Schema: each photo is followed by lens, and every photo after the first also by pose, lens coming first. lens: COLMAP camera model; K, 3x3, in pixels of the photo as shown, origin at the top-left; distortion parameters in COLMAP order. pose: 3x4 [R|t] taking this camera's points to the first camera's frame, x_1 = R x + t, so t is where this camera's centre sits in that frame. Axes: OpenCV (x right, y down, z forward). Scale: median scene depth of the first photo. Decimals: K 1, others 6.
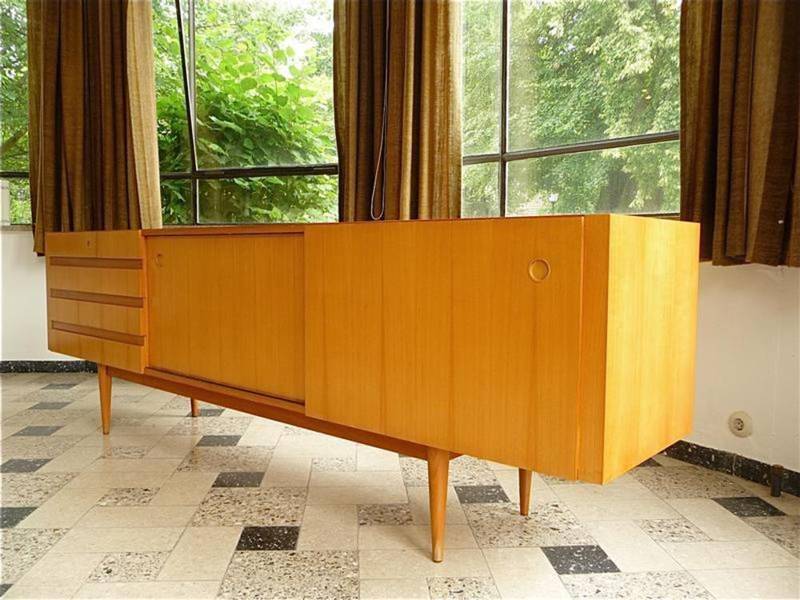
lens RADIAL K [[686.5, 0, 398.7], [0, 686.5, 303.8], [0, 0, 1]] dist [-0.040002, 0.034371]
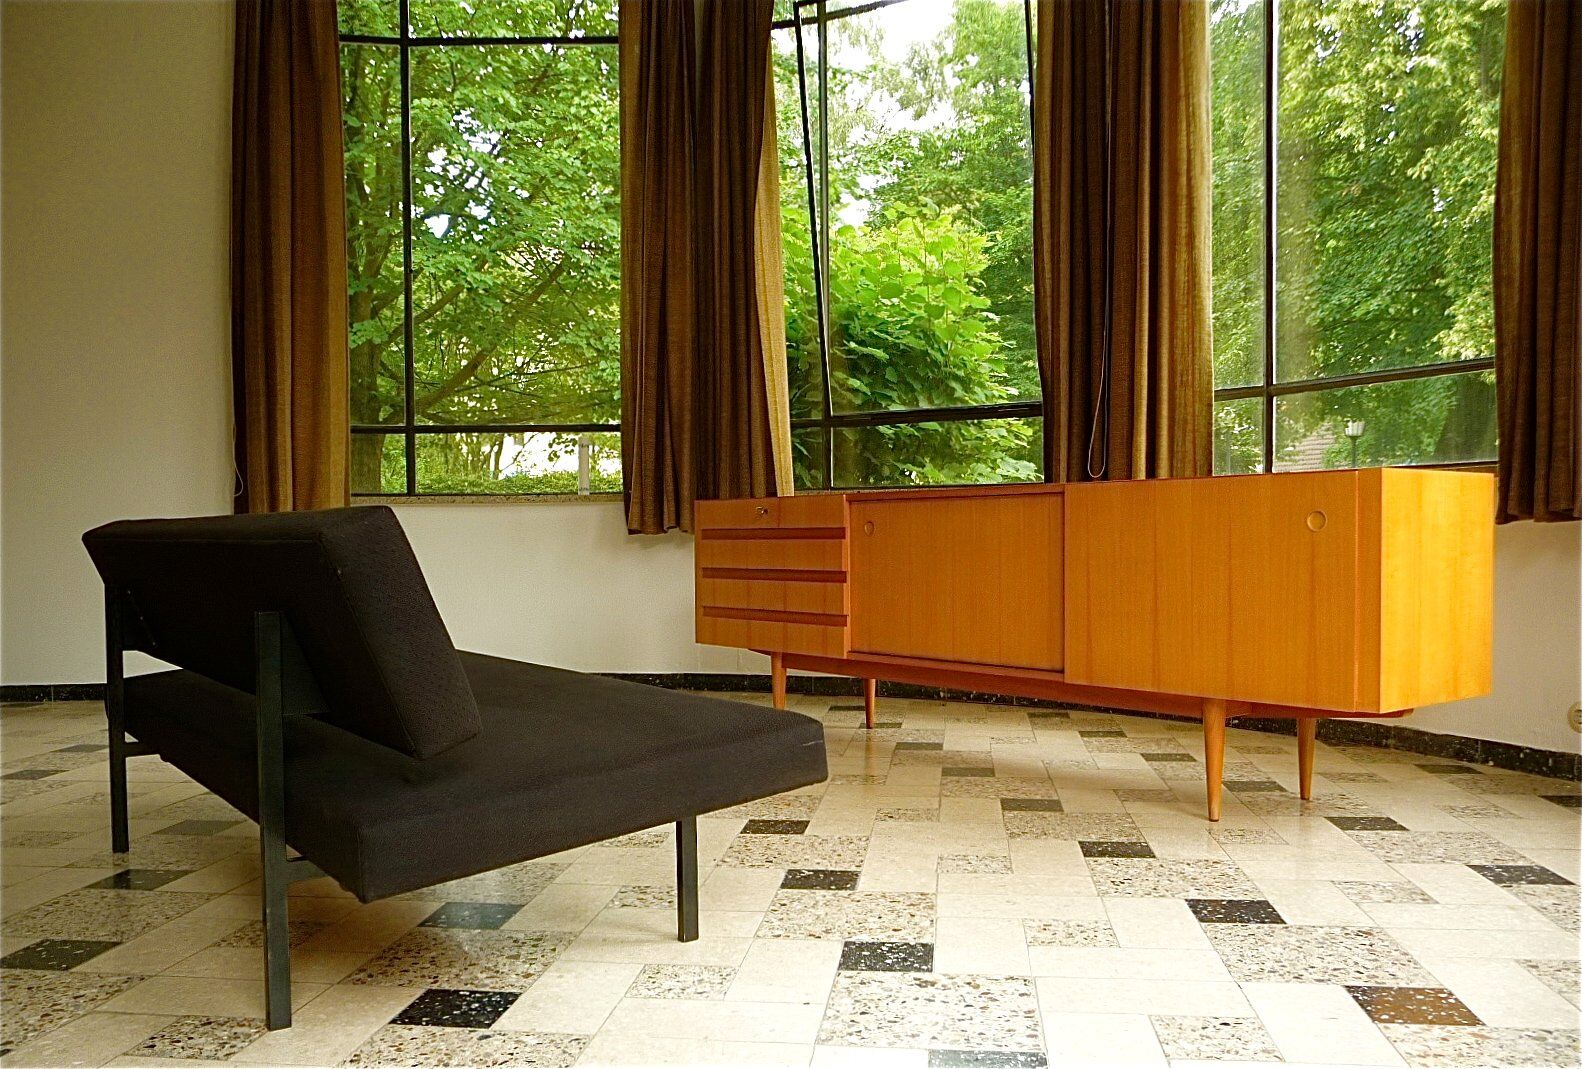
lens RADIAL K [[1322.2, 0, 788.1], [0, 1322.2, 601.1], [0, 0, 1]] dist [-0.026090, 0.013526]
pose [[0.982388, -0.005442, -0.186773, -0.149138], [-0.000080, 0.999563, -0.029549, 0.090593], [0.186853, 0.029043, 0.981959, -0.779665]]
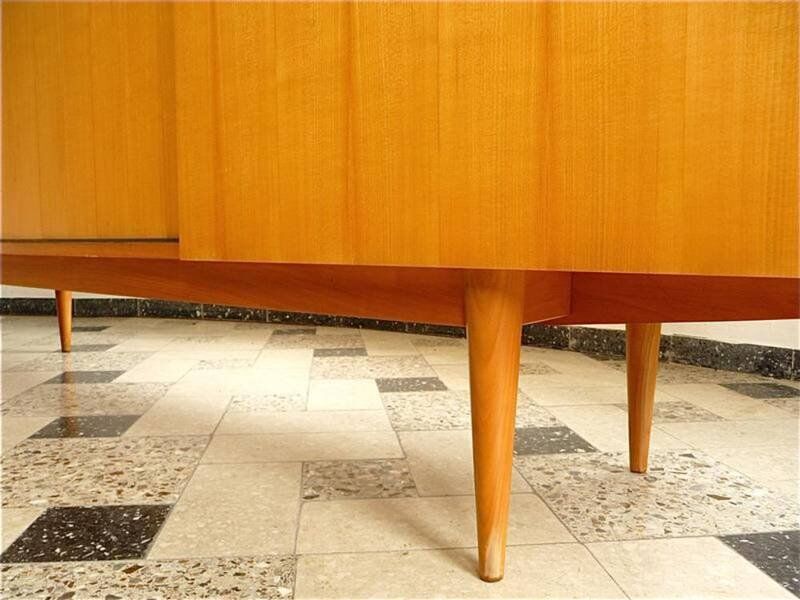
lens RADIAL K [[694.2, 0, 396.6], [0, 694.2, 300.0], [0, 0, 1]] dist [-0.035060, 0.018628]
pose [[0.999056, -0.011239, 0.041954, -0.011036], [0.010911, 0.999908, 0.008029, 0.163805], [-0.042040, -0.007564, 0.999087, 0.468115]]
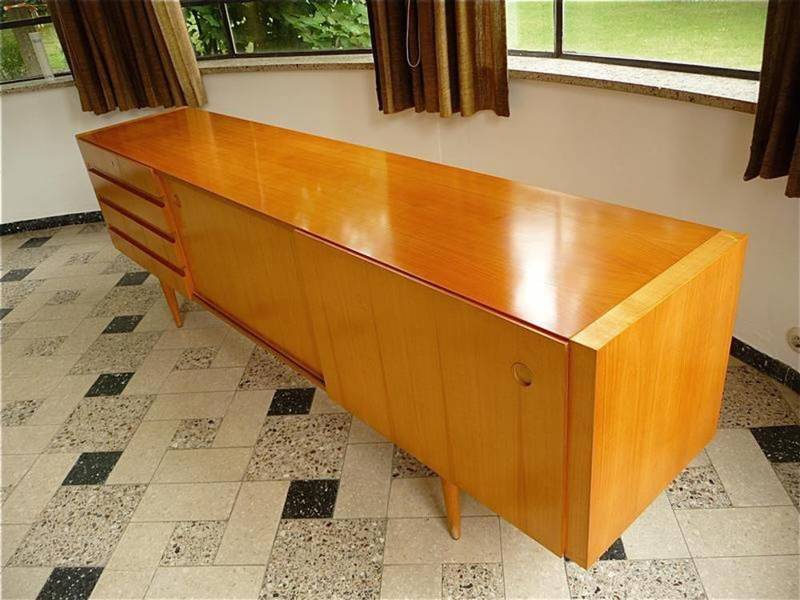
lens RADIAL K [[659.2, 0, 397.9], [0, 659.2, 303.9], [0, 0, 1]] dist [-0.039075, 0.033362]
pose [[0.984368, -0.039507, -0.171635, 0.126171], [0.110458, 0.897523, 0.426909, -0.330360], [0.137181, -0.439194, 0.887857, 0.167890]]
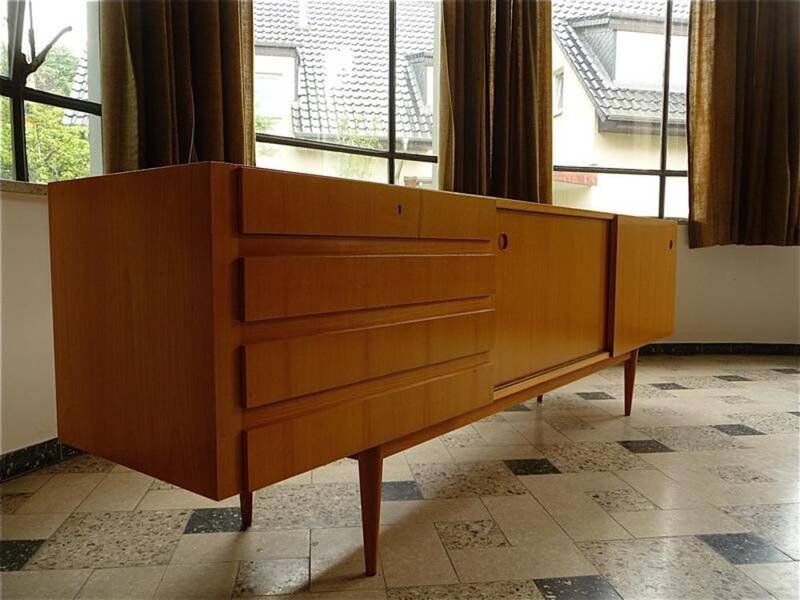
lens RADIAL K [[659.2, 0, 397.9], [0, 659.2, 303.9], [0, 0, 1]] dist [-0.039075, 0.033362]
pose [[-0.067364, -0.095547, 0.993143, -1.193221], [0.071148, 0.992410, 0.100303, -0.085362], [-0.995188, 0.077417, -0.060055, 1.298048]]
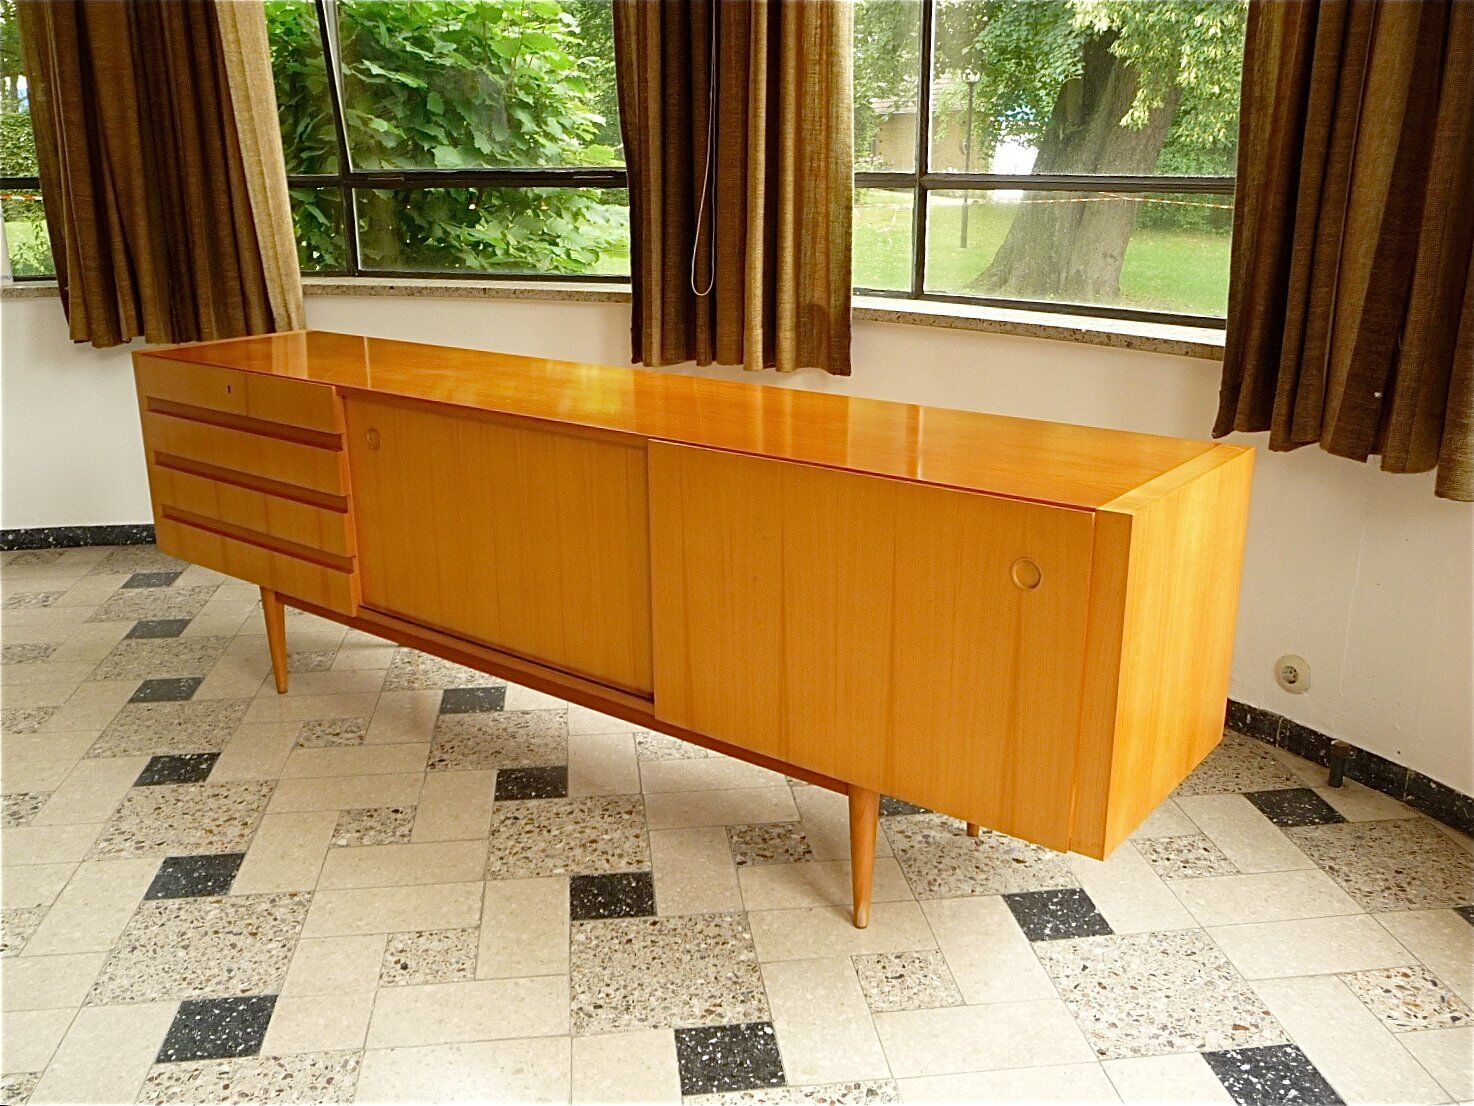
lens RADIAL K [[1319.9, 0, 733.5], [0, 1319.9, 559.6], [0, 0, 1]] dist [-0.049867, 0.059991]
pose [[0.998310, -0.028787, 0.050480, -0.105141], [0.016790, 0.974518, 0.223679, -0.239022], [-0.055633, -0.222453, 0.973355, -0.190297]]
